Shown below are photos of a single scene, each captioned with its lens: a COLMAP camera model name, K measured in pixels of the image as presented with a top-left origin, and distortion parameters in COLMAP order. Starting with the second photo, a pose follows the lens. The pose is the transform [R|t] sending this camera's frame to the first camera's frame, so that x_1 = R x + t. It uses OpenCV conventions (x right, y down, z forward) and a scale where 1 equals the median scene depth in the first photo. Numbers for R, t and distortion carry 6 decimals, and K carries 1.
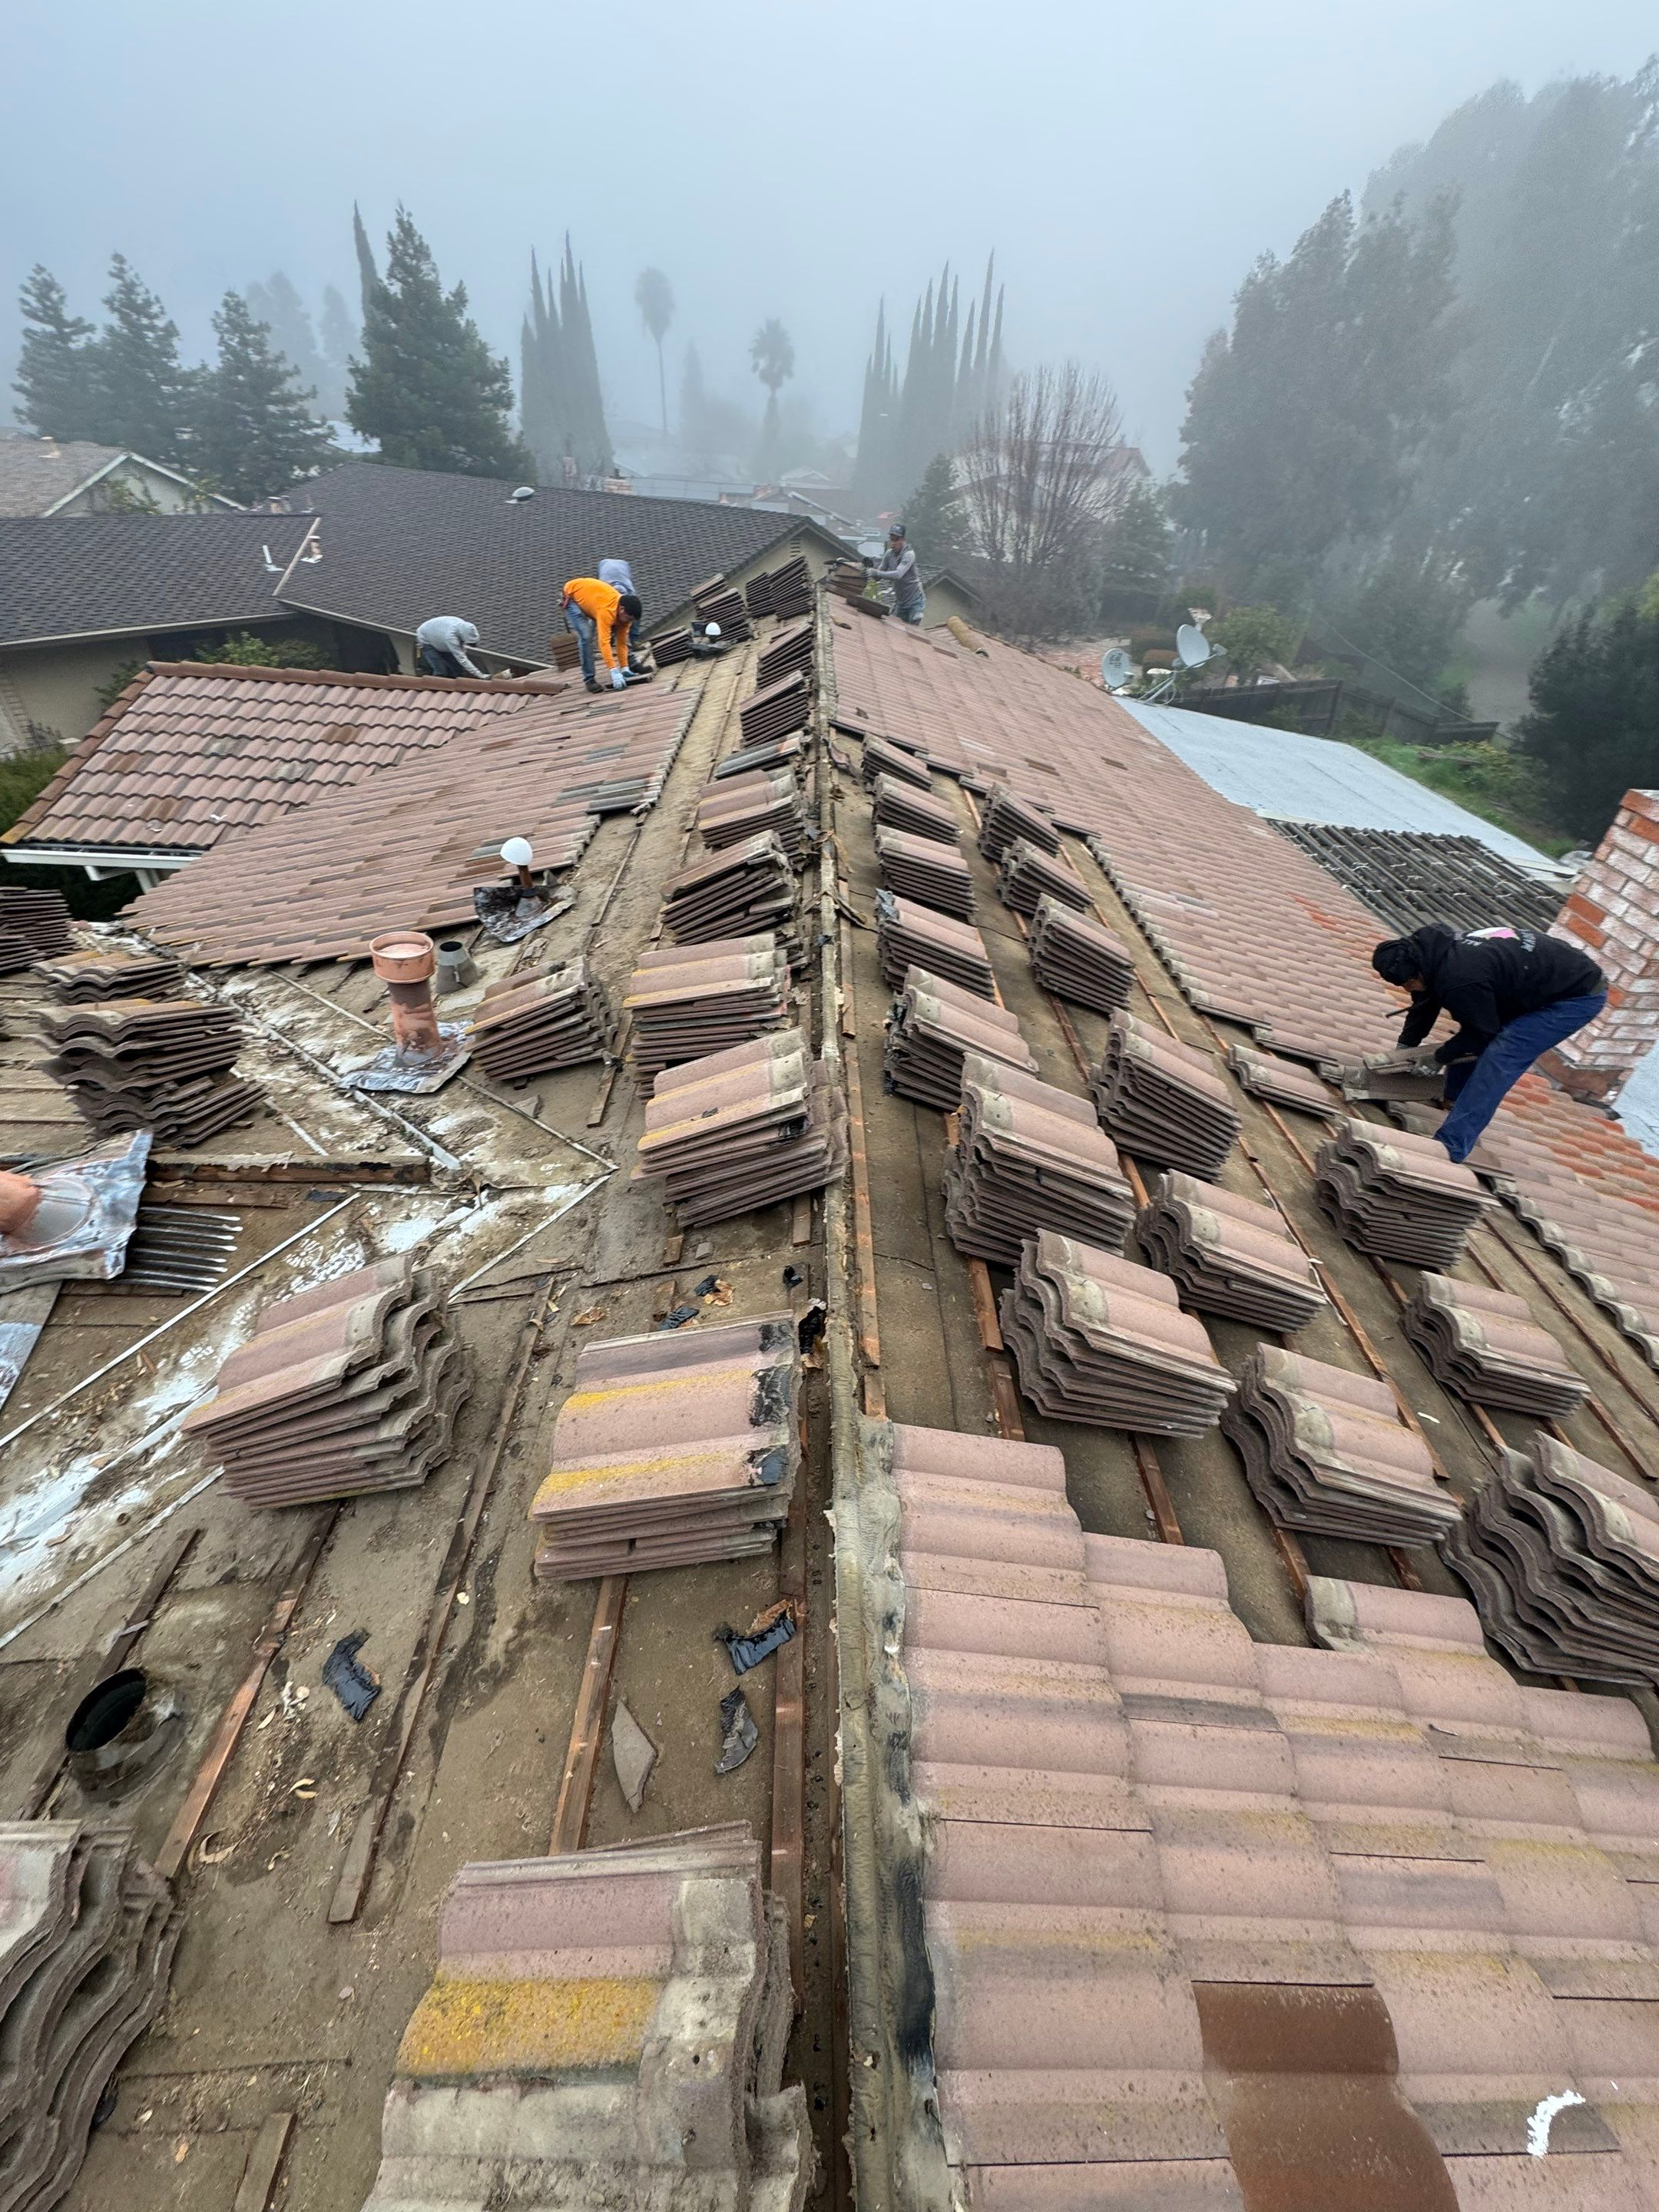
lens RADIAL K [[868.1, 0, 831.8], [0, 868.1, 1111.8], [0, 0, 1]] dist [-0.000354, -0.000308]
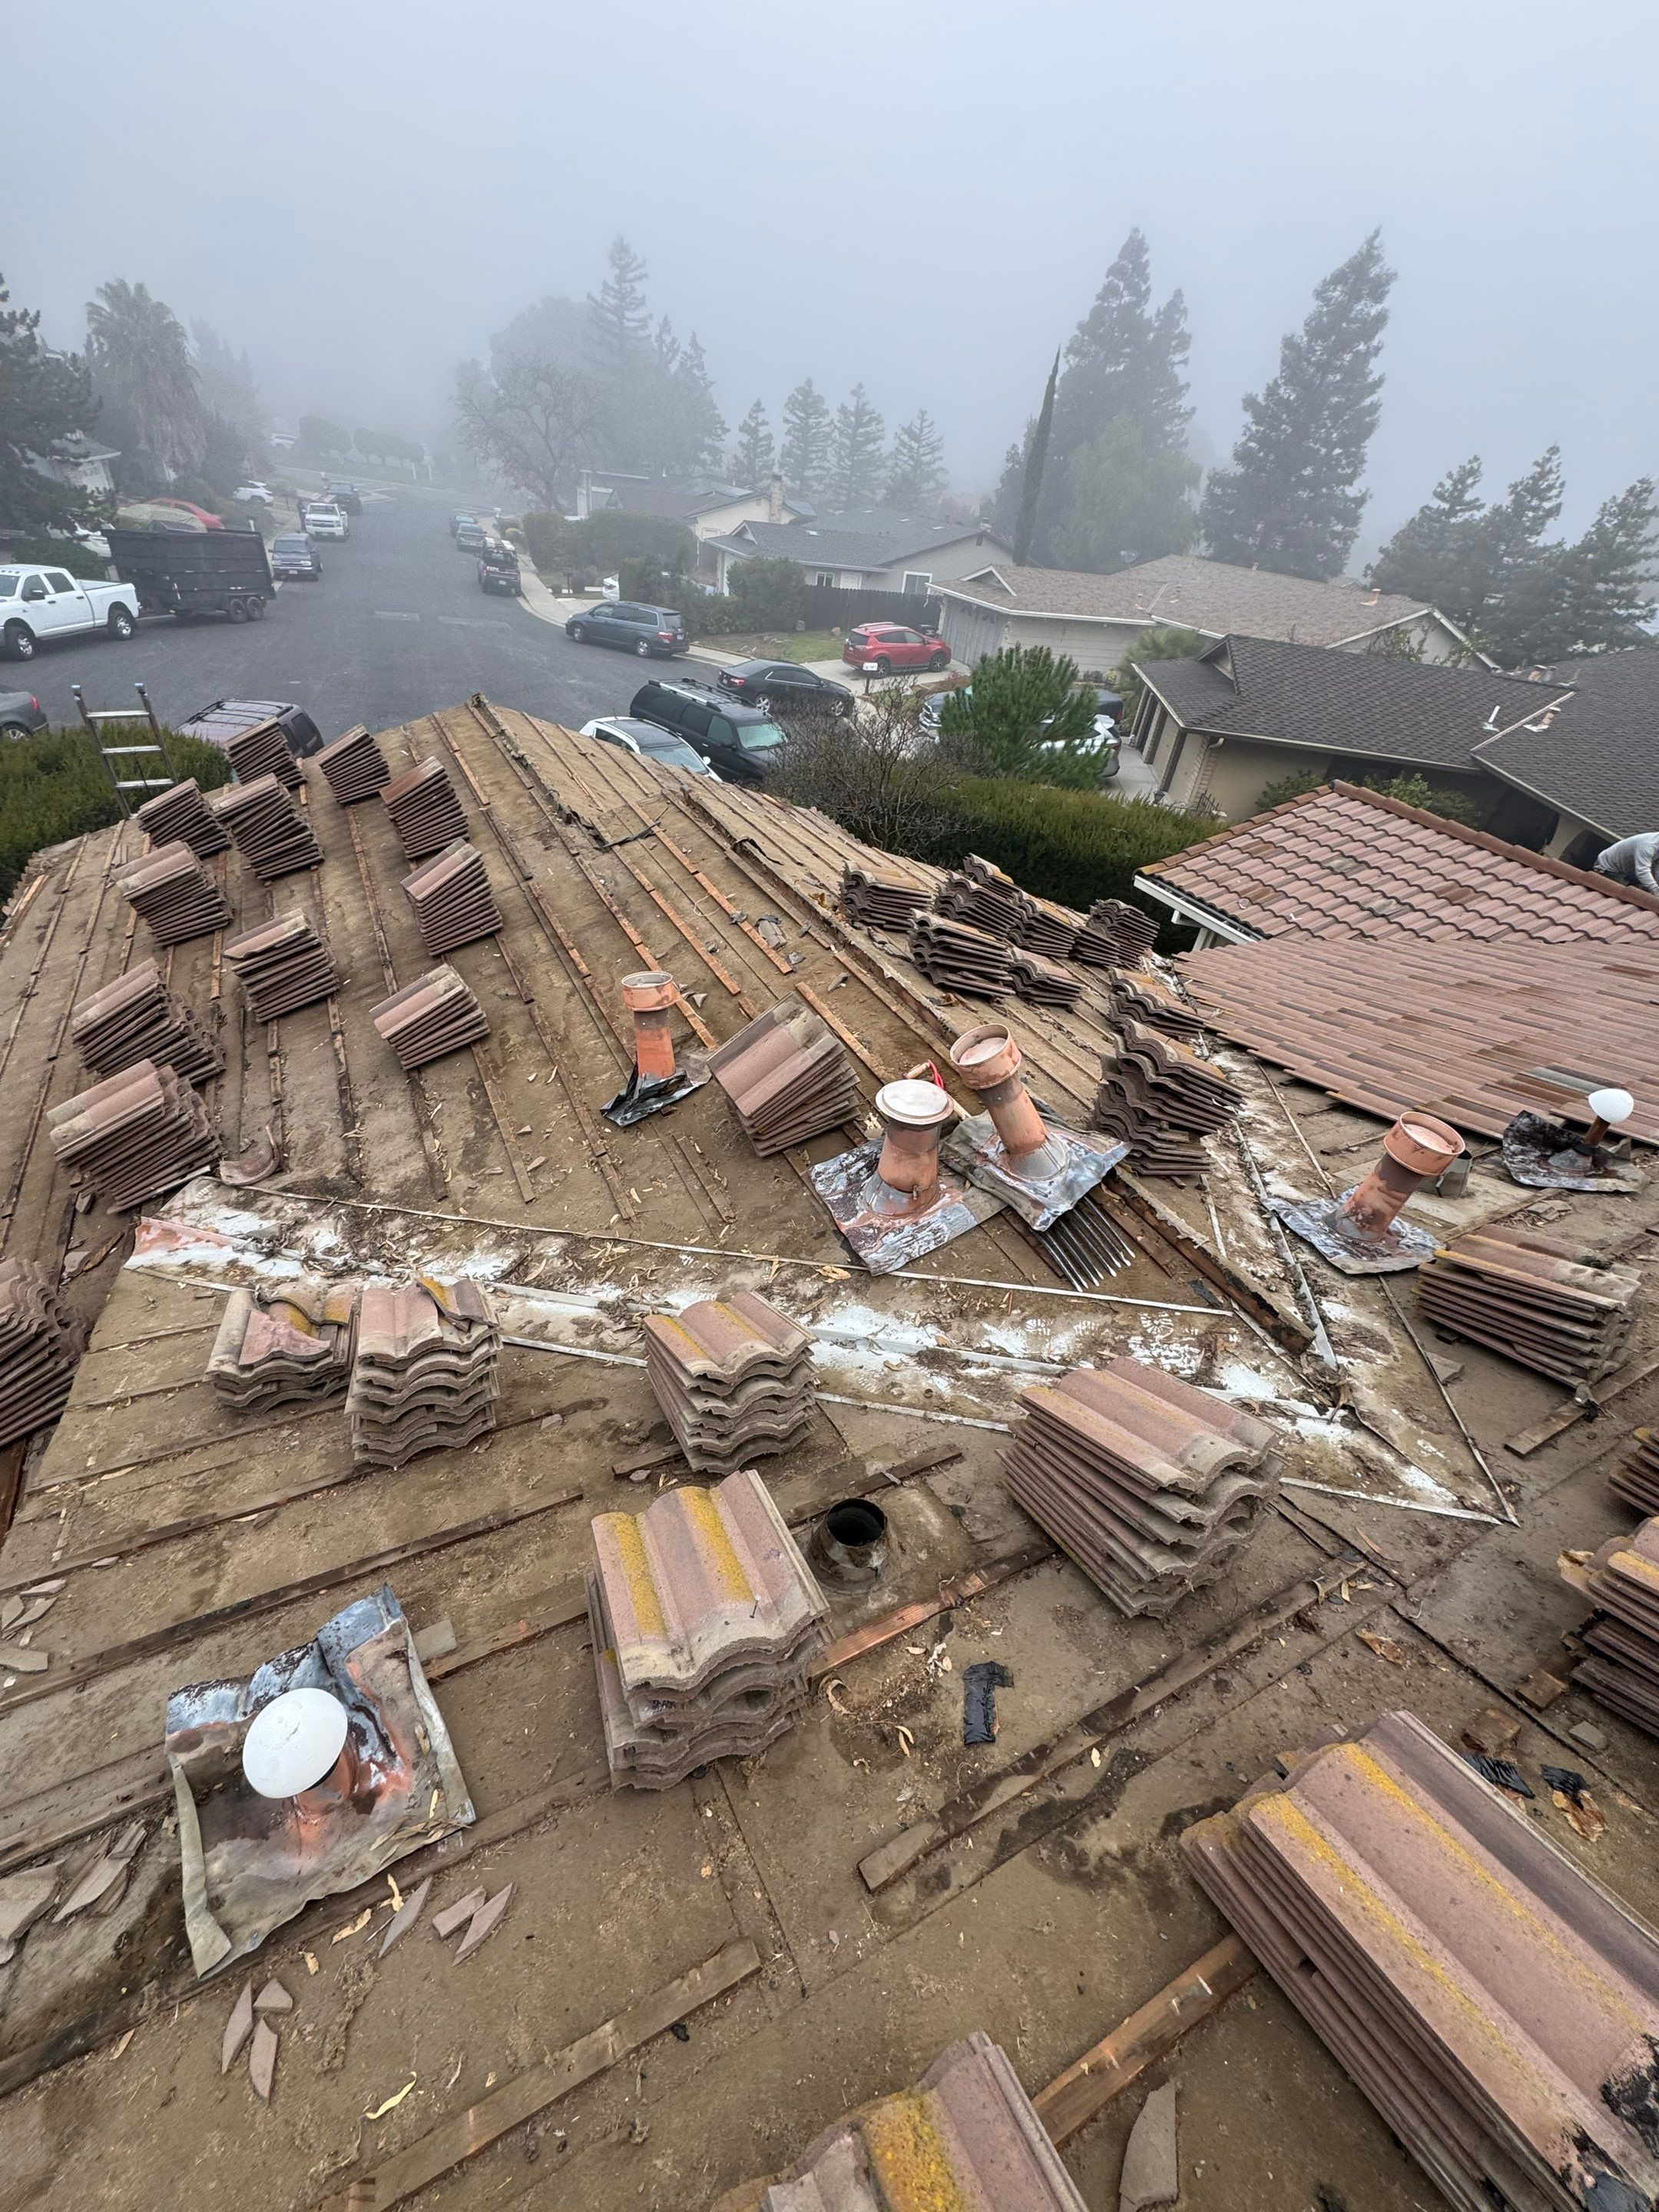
lens RADIAL K [[868.1, 0, 832.9], [0, 868.1, 1113.6], [0, 0, 1]] dist [-0.000354, -0.000308]
pose [[0.448388, 0.532036, -0.718252, -0.157393], [-0.616733, 0.765788, 0.182235, 0.019612], [0.646984, 0.361258, 0.671494, -0.042416]]
